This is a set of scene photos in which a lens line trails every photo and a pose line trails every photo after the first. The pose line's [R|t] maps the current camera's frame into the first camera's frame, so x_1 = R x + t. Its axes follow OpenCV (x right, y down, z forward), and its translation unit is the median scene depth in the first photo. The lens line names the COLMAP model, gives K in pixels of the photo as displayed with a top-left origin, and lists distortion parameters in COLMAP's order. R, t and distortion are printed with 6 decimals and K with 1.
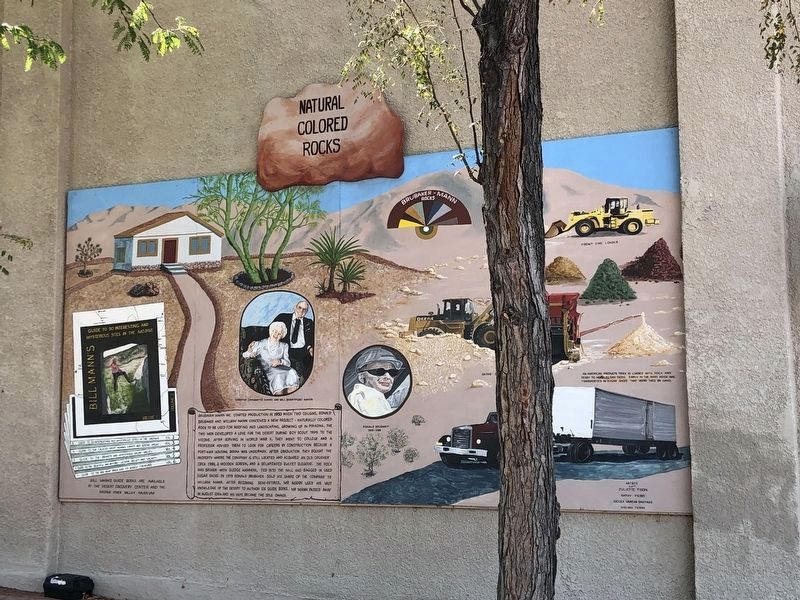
lens RADIAL K [[1159.4, 0, 399.4], [0, 1159.4, 298.8], [0, 0, 1]] dist [0.089189, 0.000000]
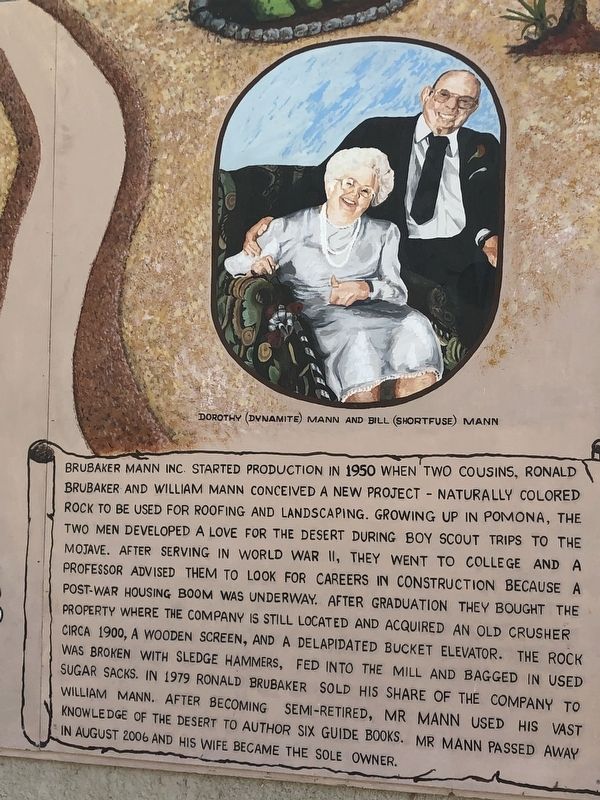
lens RADIAL K [[1159.4, 0, 300.6], [0, 1159.4, 402.5], [0, 0, 1]] dist [0.089189, 0.000000]
pose [[0.993705, 0.020264, 0.110183, -0.149559], [-0.027772, 0.997364, 0.067041, 0.063571], [-0.108534, -0.069679, 0.991648, 0.715193]]
